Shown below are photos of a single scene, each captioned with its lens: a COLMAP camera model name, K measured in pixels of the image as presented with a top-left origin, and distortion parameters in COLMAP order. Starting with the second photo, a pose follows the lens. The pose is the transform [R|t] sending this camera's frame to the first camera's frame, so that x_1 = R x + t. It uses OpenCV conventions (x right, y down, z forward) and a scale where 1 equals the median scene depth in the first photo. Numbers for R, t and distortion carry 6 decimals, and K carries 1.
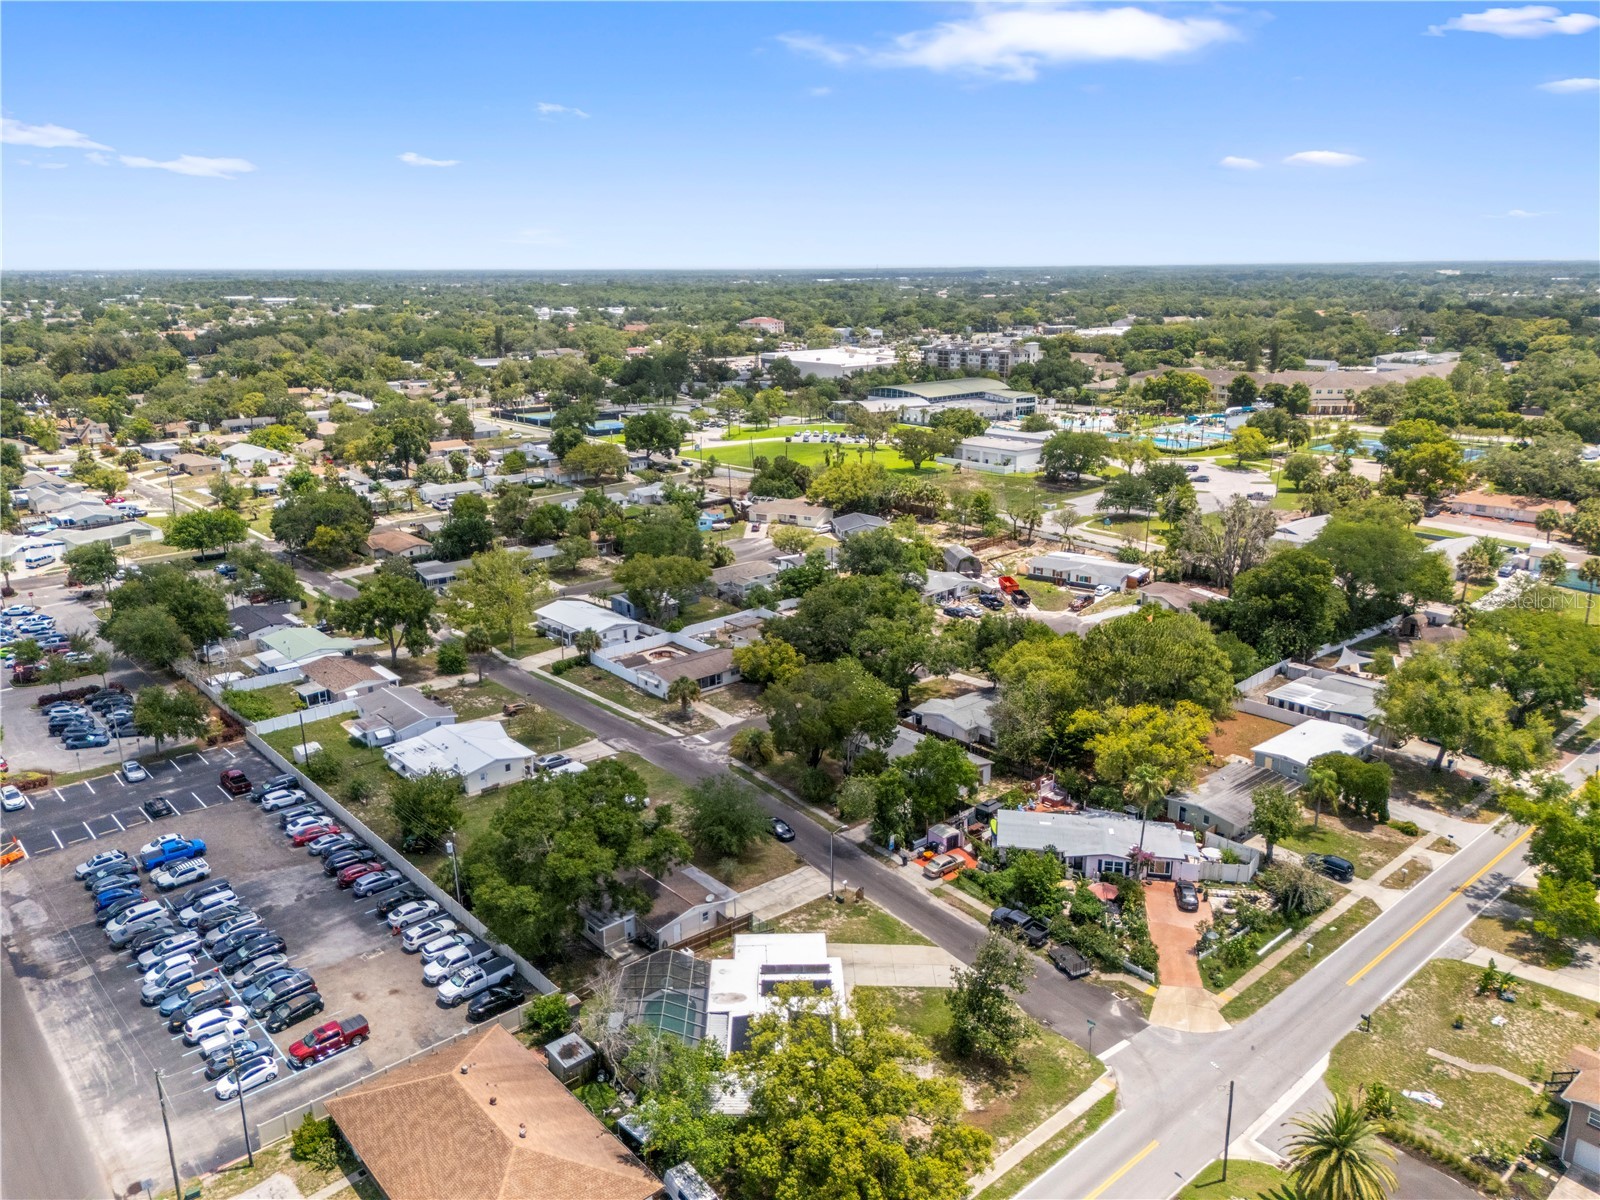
lens RADIAL K [[1174.4, 0, 800.0], [0, 1174.4, 600.0], [0, 0, 1]] dist [0.095422, -0.109281]
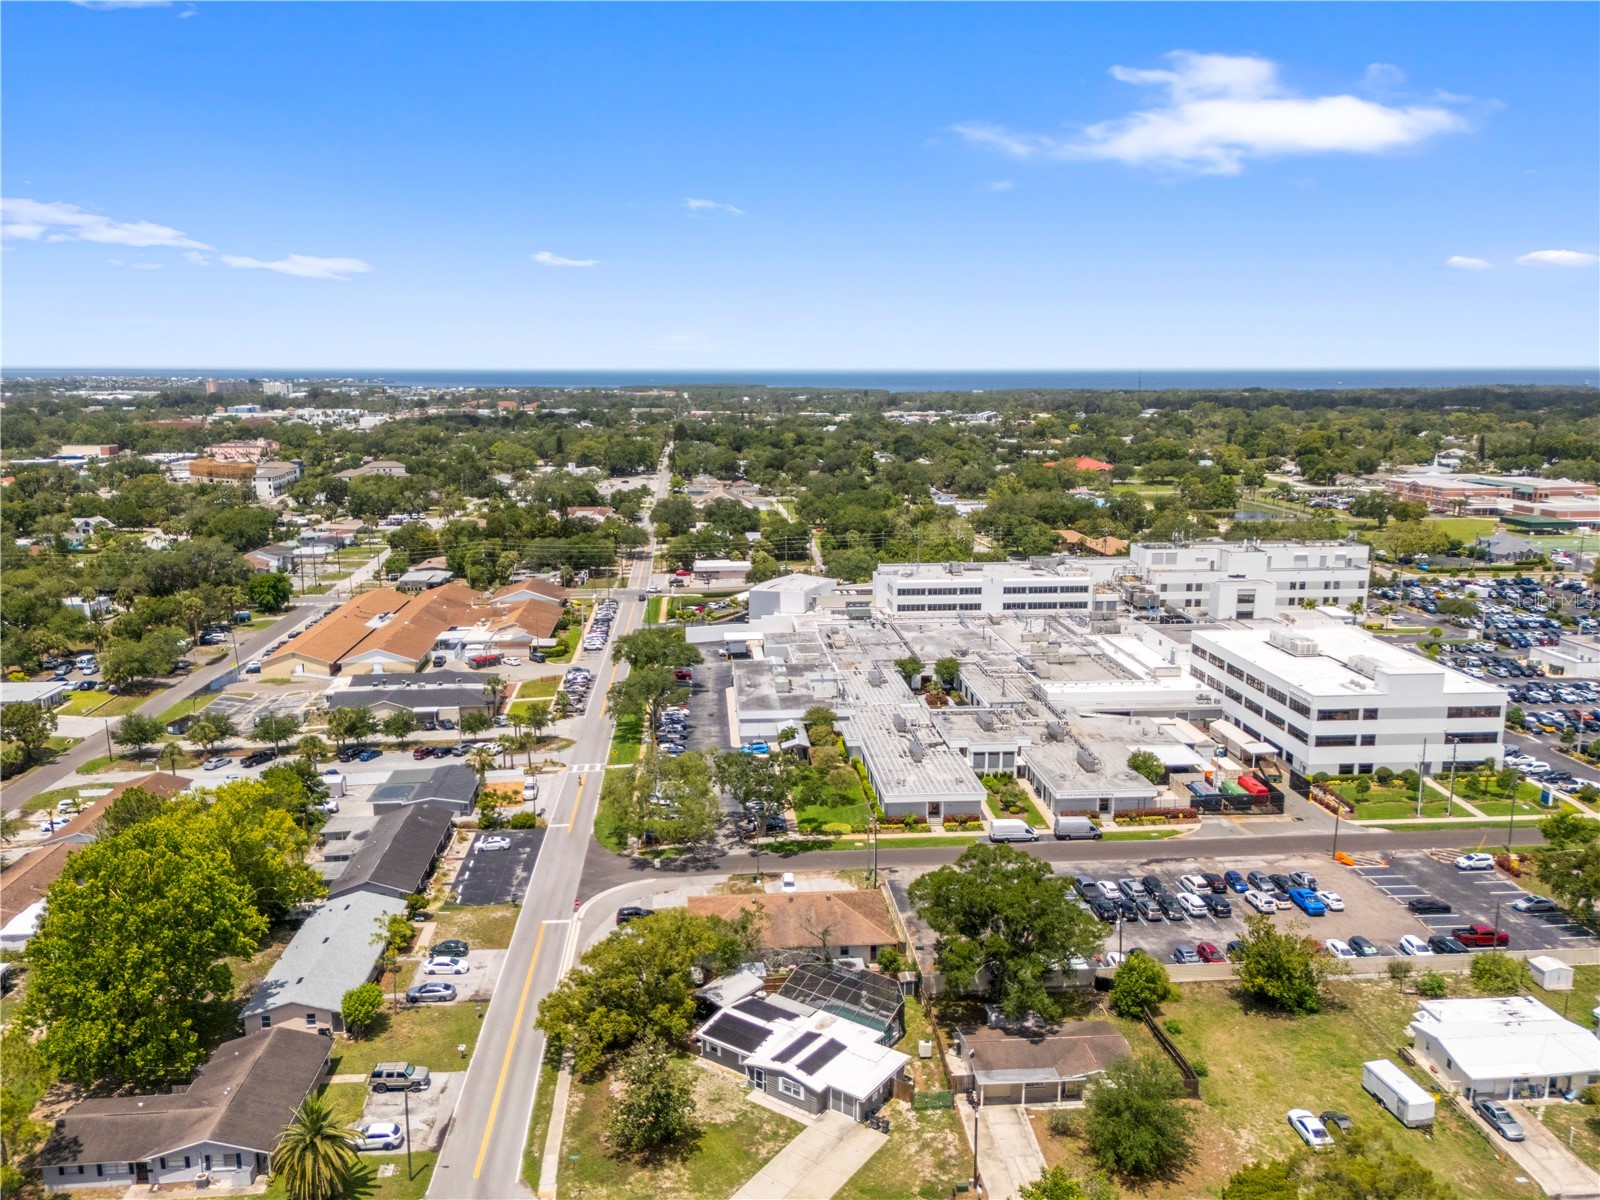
lens RADIAL K [[1212.3, 0, 798.8], [0, 1212.3, 606.4], [0, 0, 1]] dist [0.092074, -0.096714]
pose [[-0.589984, 0.160689, -0.791263, 0.551167], [-0.217616, 0.912084, 0.347485, -0.295157], [0.777536, 0.377202, -0.503147, 0.934783]]
